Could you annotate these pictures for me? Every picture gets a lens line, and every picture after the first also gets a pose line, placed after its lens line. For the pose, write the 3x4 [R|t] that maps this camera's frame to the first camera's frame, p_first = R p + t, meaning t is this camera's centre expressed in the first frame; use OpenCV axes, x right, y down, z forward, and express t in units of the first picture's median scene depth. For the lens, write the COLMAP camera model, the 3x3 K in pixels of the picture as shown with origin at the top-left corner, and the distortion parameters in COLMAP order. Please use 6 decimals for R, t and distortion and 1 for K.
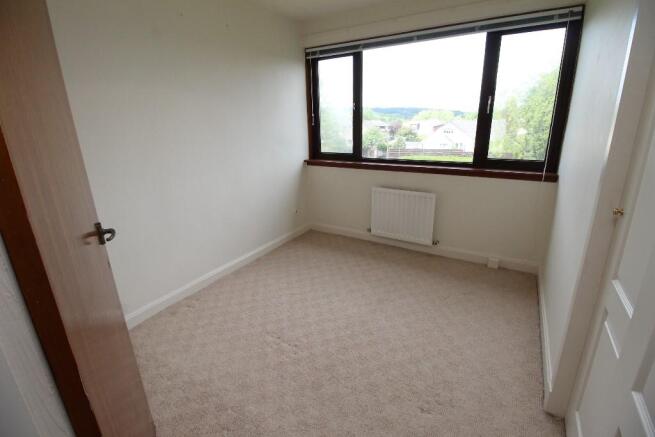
lens RADIAL K [[307.1, 0, 310.1], [0, 307.1, 210.7], [0, 0, 1]] dist [-0.015457, -0.000820]
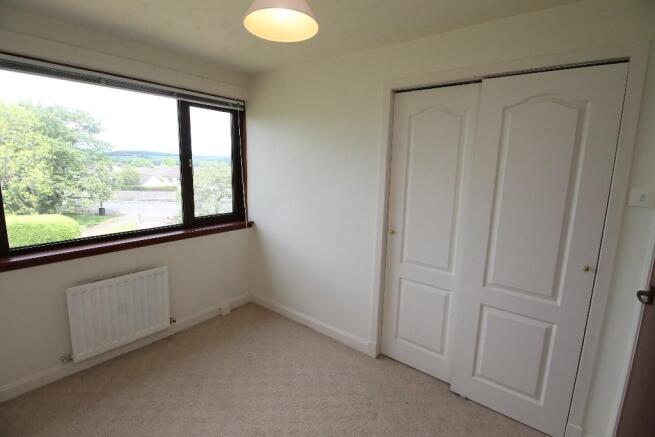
lens RADIAL K [[307.1, 0, 327.1], [0, 307.1, 216.8], [0, 0, 1]] dist [-0.015457, -0.000820]
pose [[0.079298, -0.136794, 0.987421, -0.391918], [0.270404, 0.956353, 0.110774, -0.163803], [-0.959476, 0.258218, 0.112826, 0.440335]]
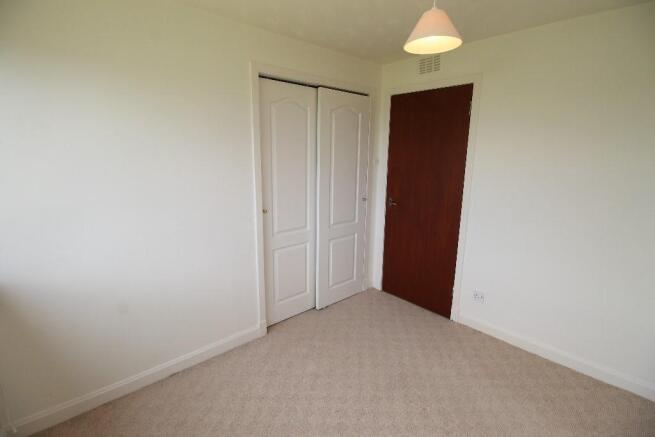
lens RADIAL K [[307.1, 0, 327.9], [0, 307.1, 217.6], [0, 0, 1]] dist [-0.015457, -0.000820]
pose [[-0.972152, -0.027847, 0.232693, 0.028010], [0.087959, 0.876970, 0.472426, -0.356591], [-0.217220, 0.479738, -0.850098, 1.056655]]
